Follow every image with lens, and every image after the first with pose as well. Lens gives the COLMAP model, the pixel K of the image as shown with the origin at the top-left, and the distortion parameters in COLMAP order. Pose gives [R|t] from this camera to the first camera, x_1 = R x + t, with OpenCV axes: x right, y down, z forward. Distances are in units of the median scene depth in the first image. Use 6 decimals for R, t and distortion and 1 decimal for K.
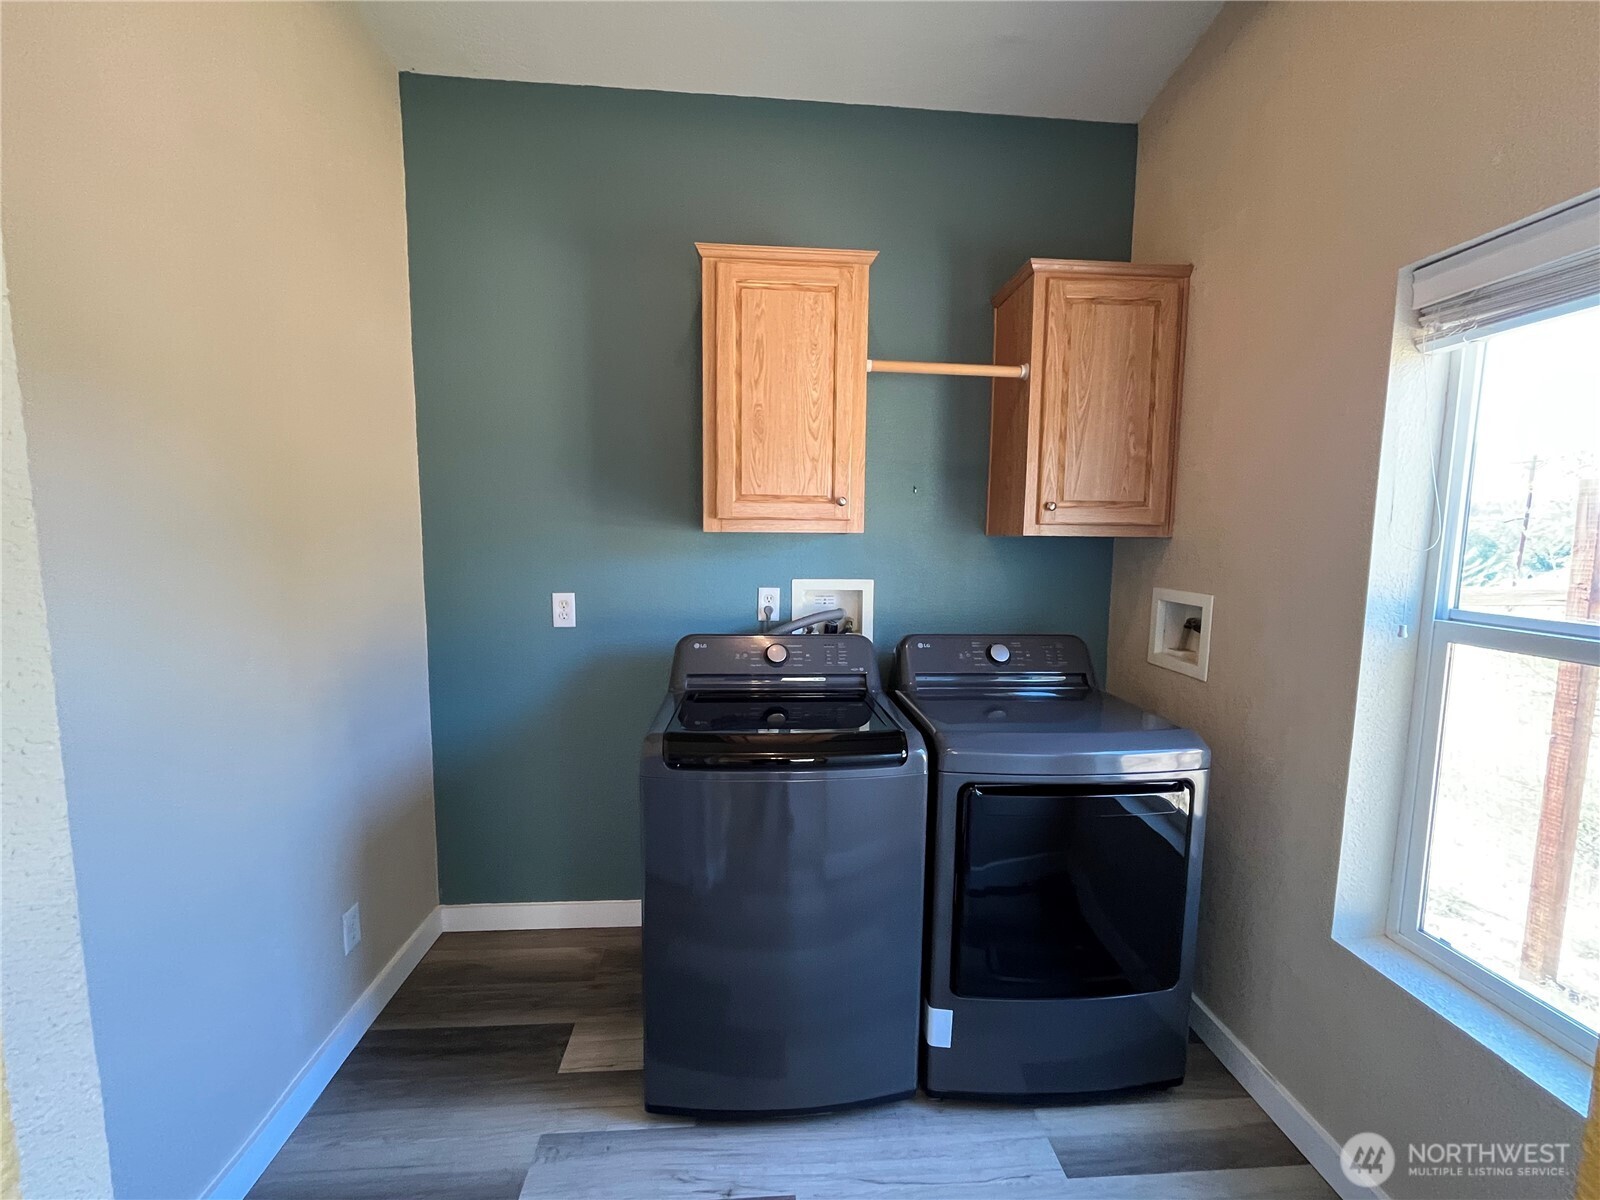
lens RADIAL K [[654.5, 0, 800.0], [0, 654.5, 600.0], [0, 0, 1]] dist [-0.003071, 0.000433]
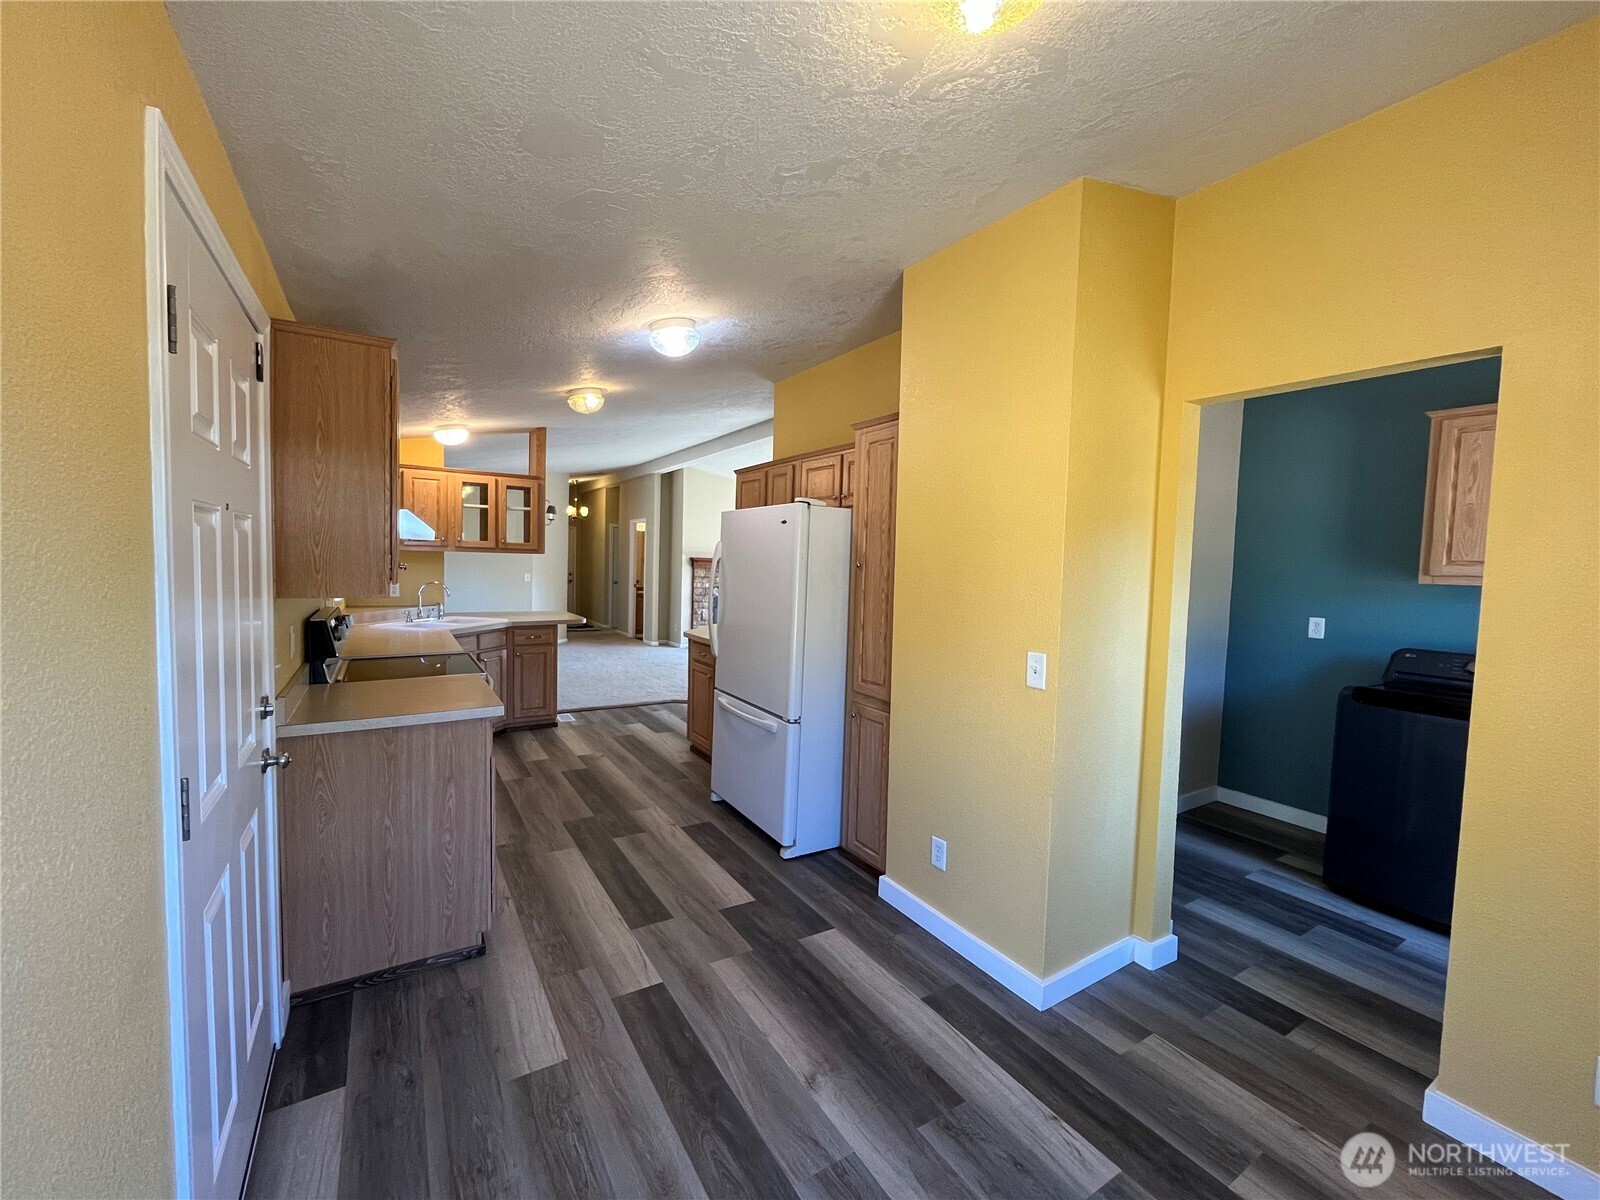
lens RADIAL K [[654.5, 0, 800.0], [0, 654.5, 600.0], [0, 0, 1]] dist [-0.003071, 0.000433]
pose [[0.467571, 0.055694, -0.882199, 0.565614], [-0.118063, 0.993006, 0.000115, 0.115946], [0.876036, 0.104102, 0.470876, -1.090148]]
